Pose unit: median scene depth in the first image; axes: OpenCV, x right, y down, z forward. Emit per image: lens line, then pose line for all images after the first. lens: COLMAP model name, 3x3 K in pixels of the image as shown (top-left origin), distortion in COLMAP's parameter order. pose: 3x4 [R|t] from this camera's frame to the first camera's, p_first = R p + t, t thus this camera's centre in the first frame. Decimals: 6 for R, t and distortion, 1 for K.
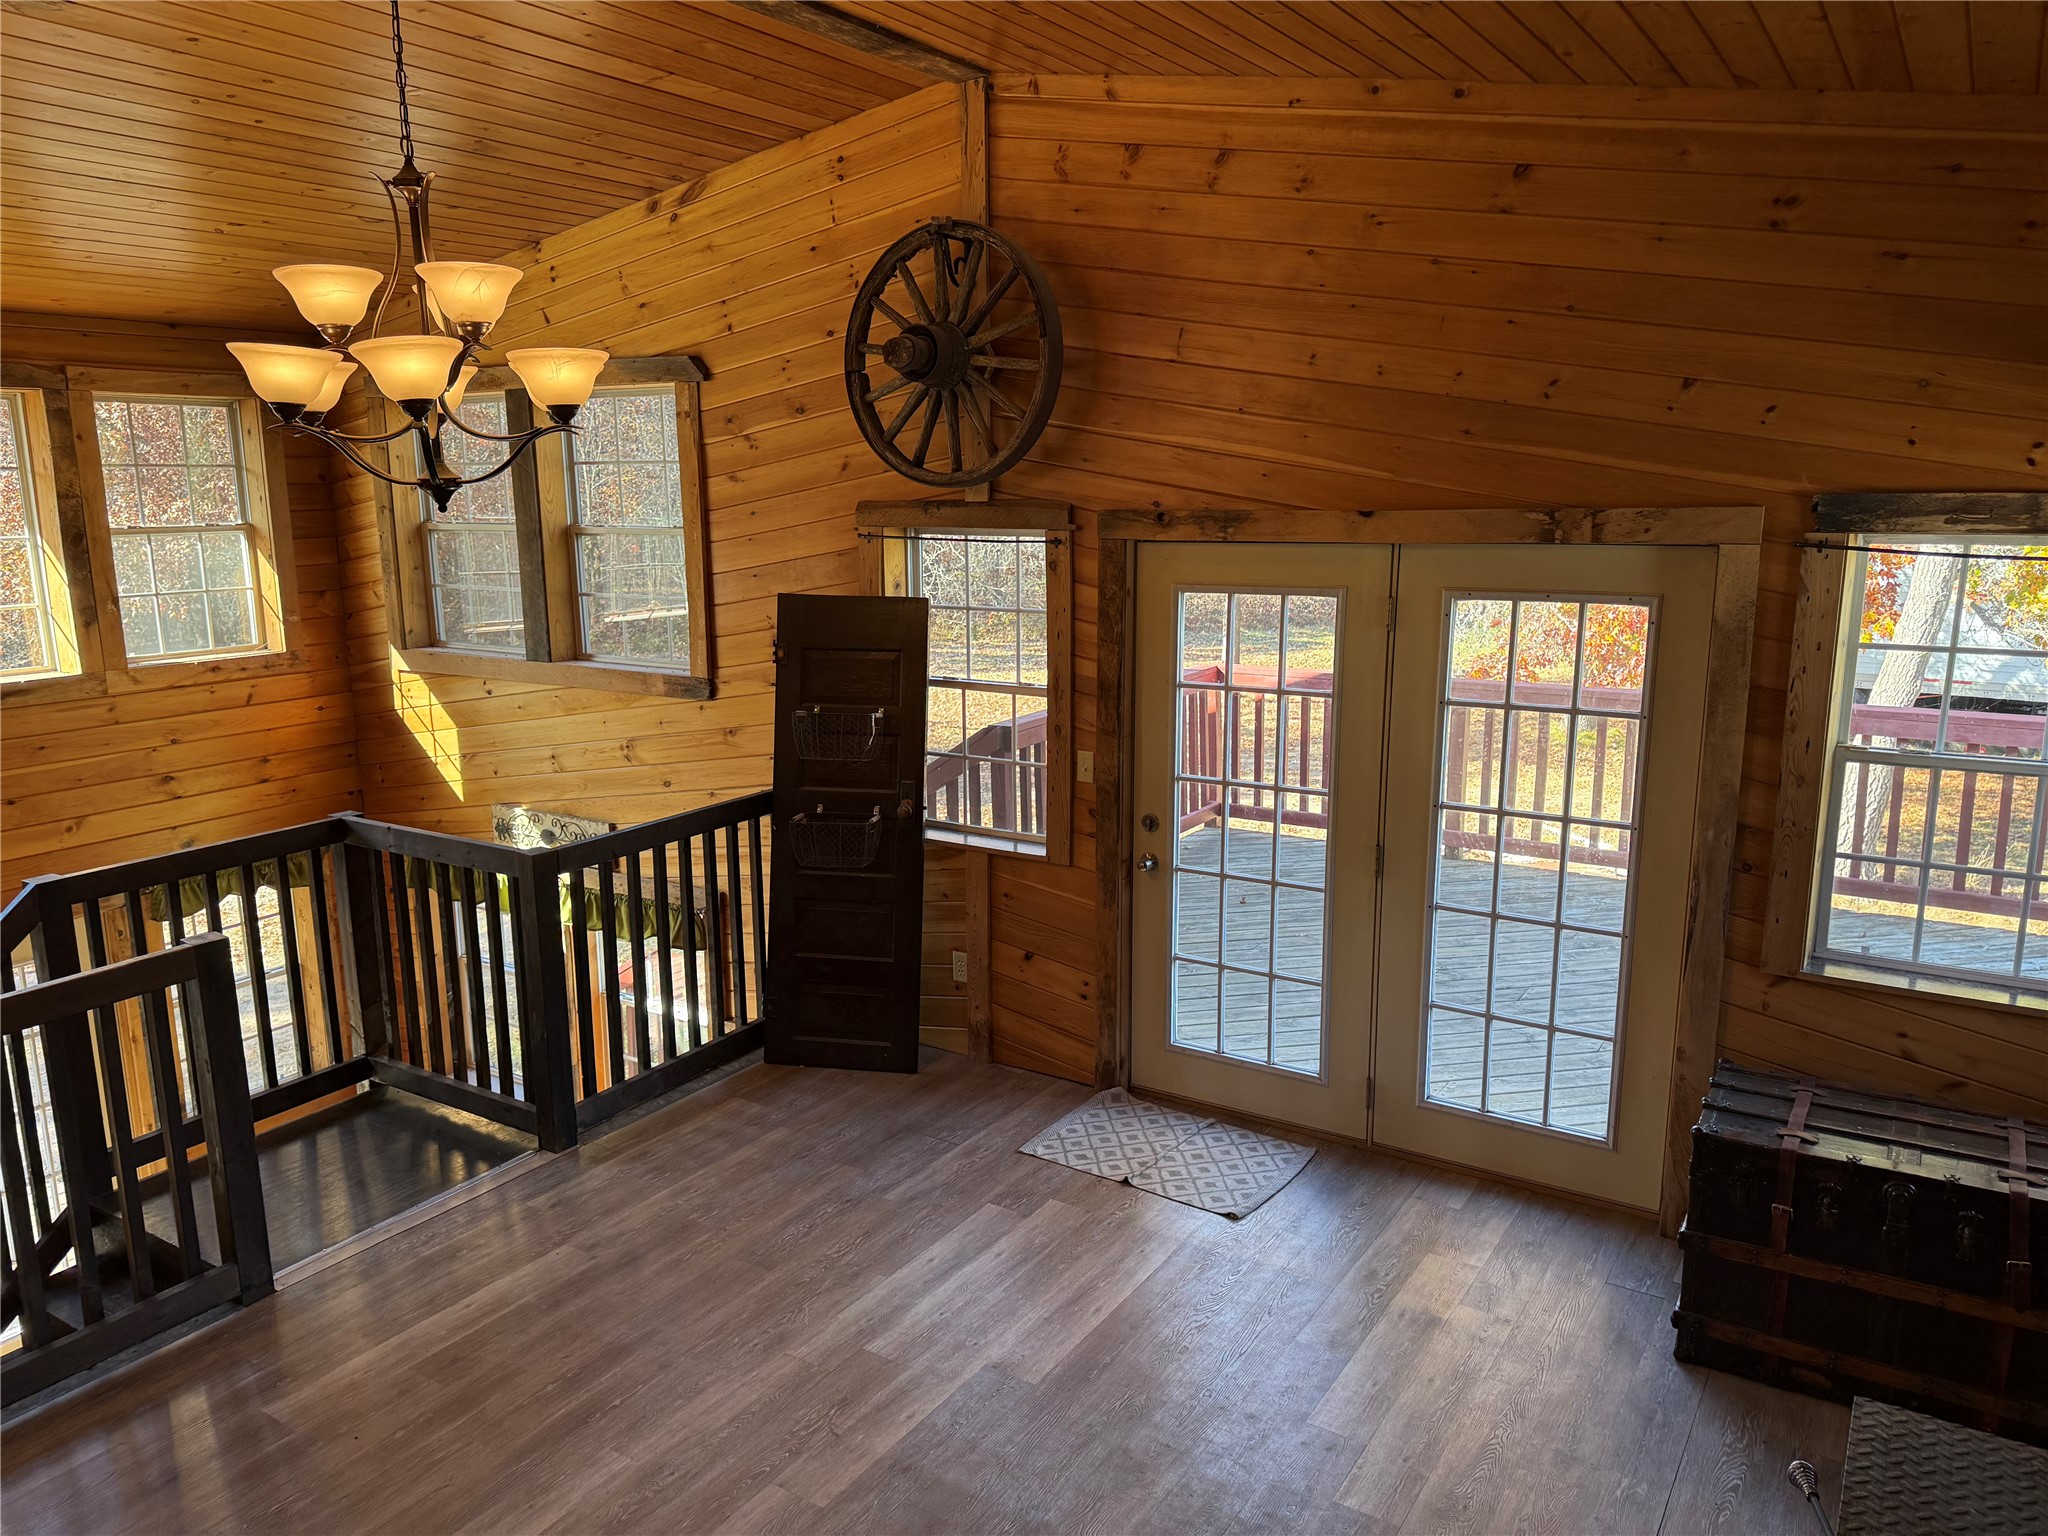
lens RADIAL K [[1442.9, 0, 1026.0], [0, 1442.9, 774.9], [0, 0, 1]] dist [0.083455, -0.102607]
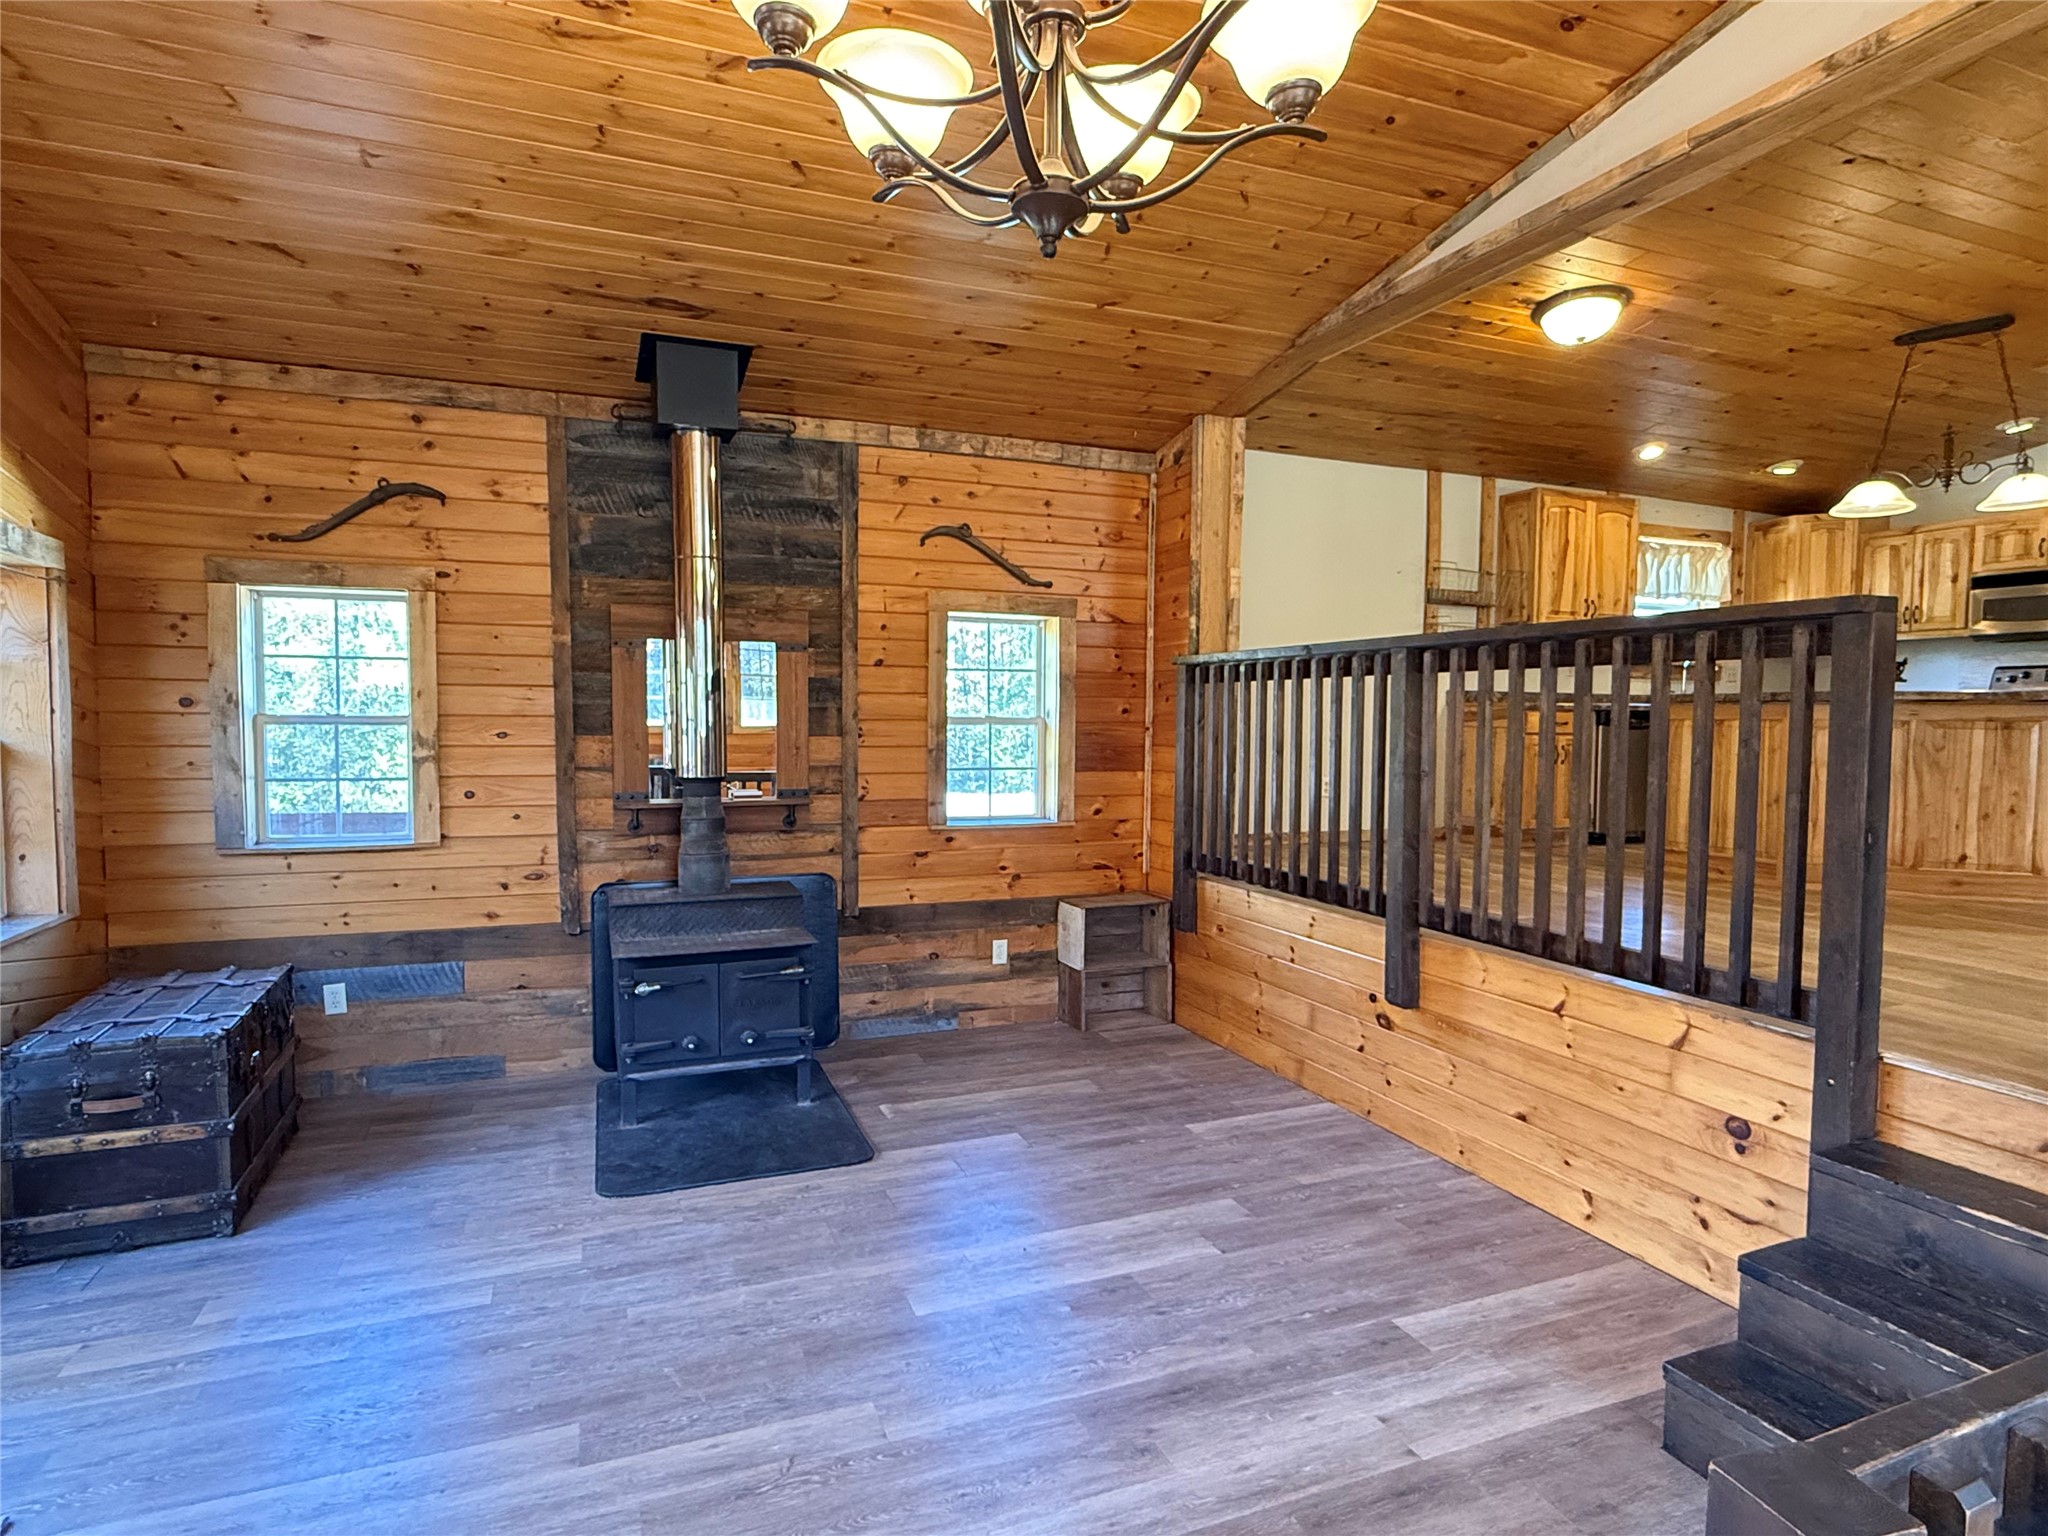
lens RADIAL K [[1108.1, 0, 1022.6], [0, 1108.1, 777.5], [0, 0, 1]] dist [0.002090, 0.000045]
pose [[-0.815374, -0.029551, 0.578180, -0.441155], [0.114298, 0.970822, 0.210808, -0.056353], [-0.567540, 0.237972, -0.788205, 0.958214]]
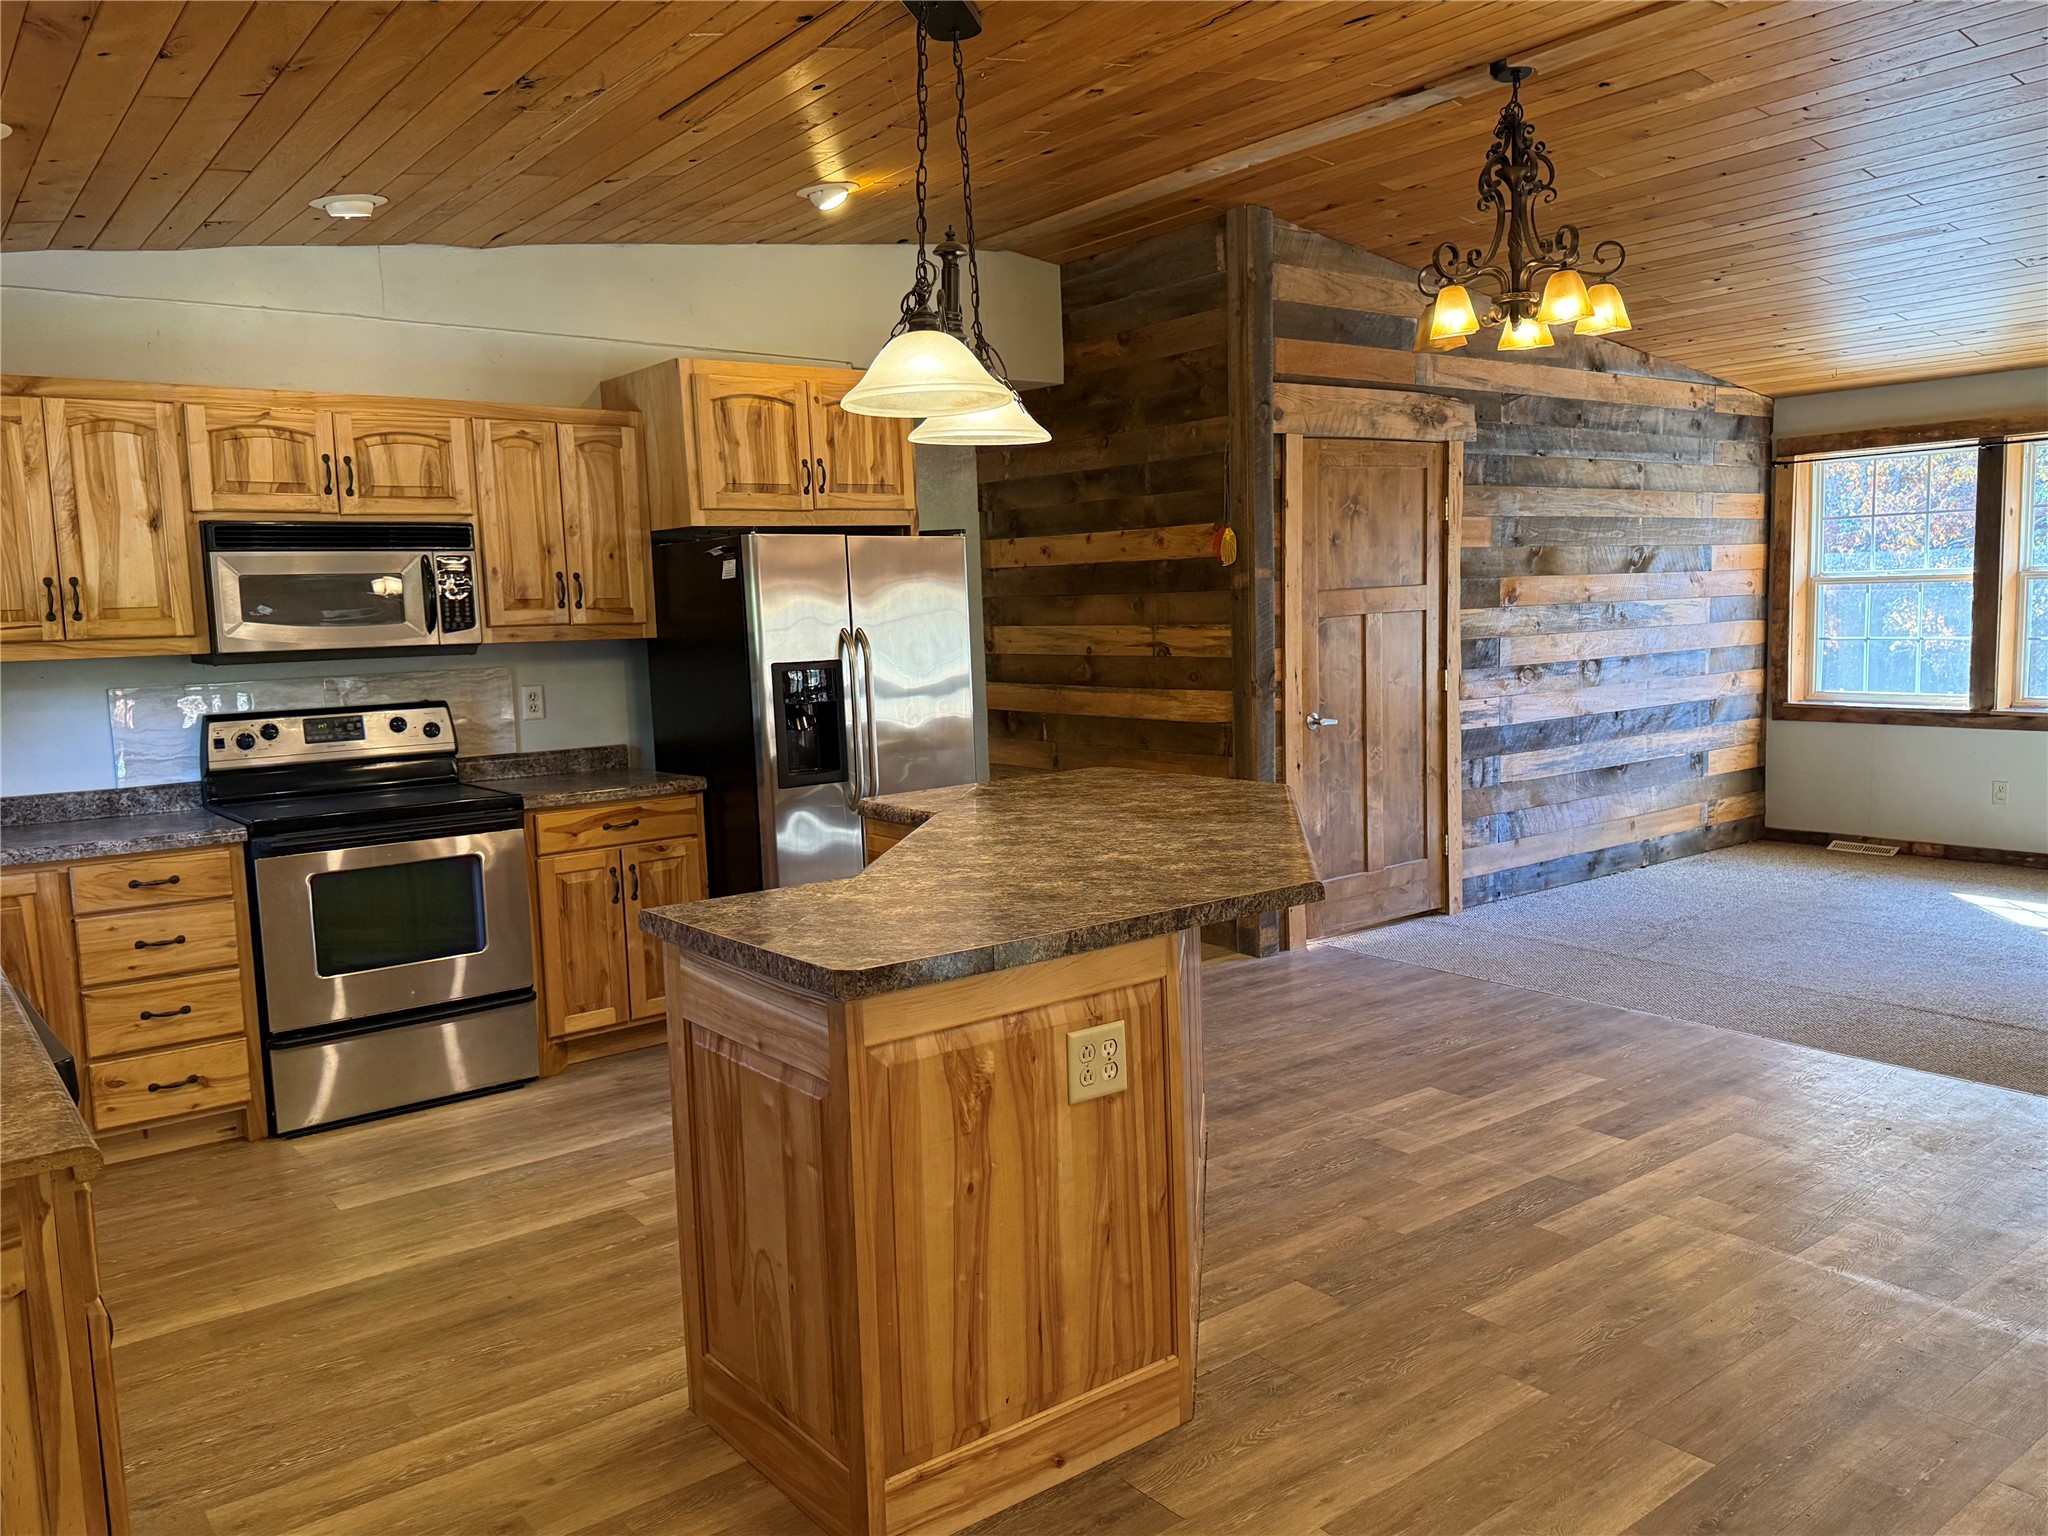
lens RADIAL K [[1519.9, 0, 1020.4], [0, 1519.9, 775.9], [0, 0, 1]] dist [0.111897, -0.181463]
pose [[-0.338011, 0.126962, -0.932539, 0.095609], [-0.155544, 0.969697, 0.188400, 0.040369], [0.928200, 0.208732, -0.308020, -0.236878]]
